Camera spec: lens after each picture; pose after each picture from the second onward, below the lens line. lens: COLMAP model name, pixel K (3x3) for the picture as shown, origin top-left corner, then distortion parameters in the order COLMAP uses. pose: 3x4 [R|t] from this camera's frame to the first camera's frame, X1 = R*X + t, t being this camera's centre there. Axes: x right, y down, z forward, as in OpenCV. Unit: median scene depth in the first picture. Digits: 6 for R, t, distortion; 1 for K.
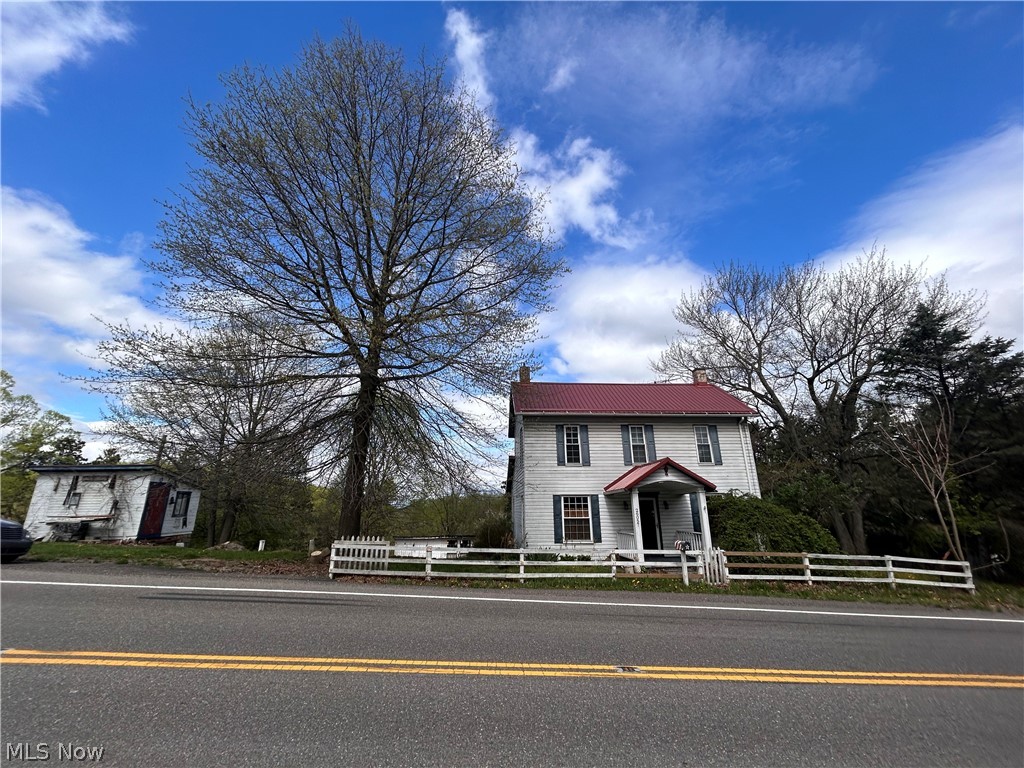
lens RADIAL K [[416.8, 0, 508.7], [0, 416.8, 389.8], [0, 0, 1]] dist [0.003773, 0.001215]
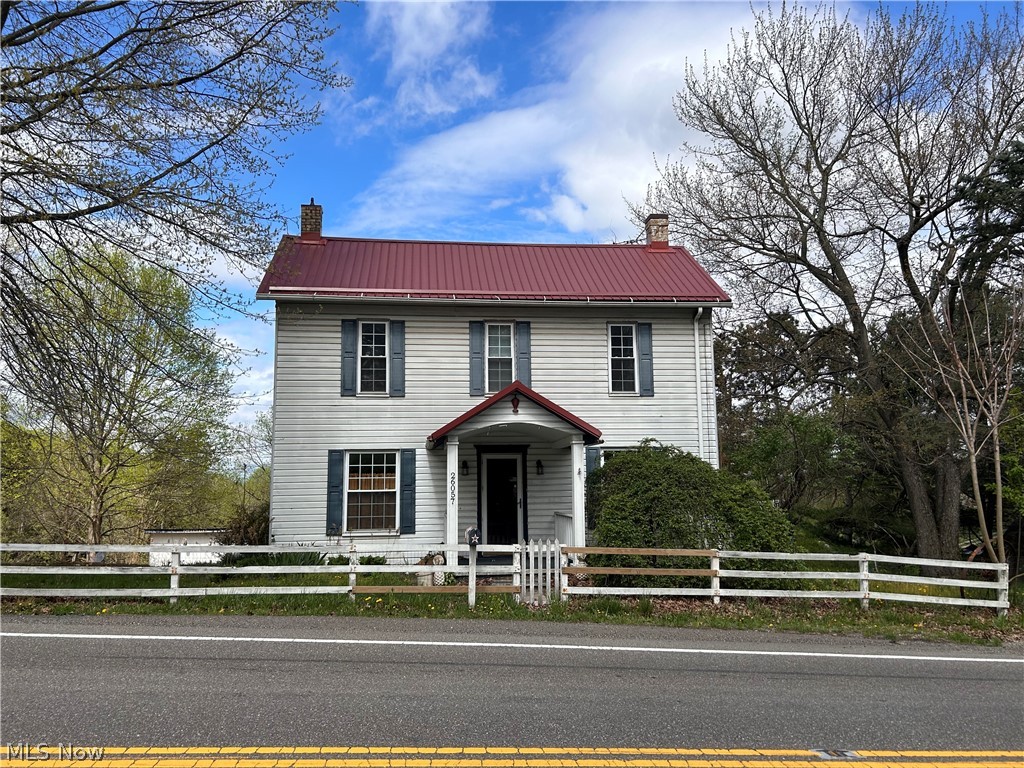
lens RADIAL K [[786.9, 0, 511.6], [0, 786.9, 381.5], [0, 0, 1]] dist [0.031390, -0.002517]
pose [[0.999161, 0.004858, 0.040662, 0.302229], [-0.011042, 0.988120, 0.153285, 0.006810], [-0.039434, -0.153606, 0.987345, 0.000734]]
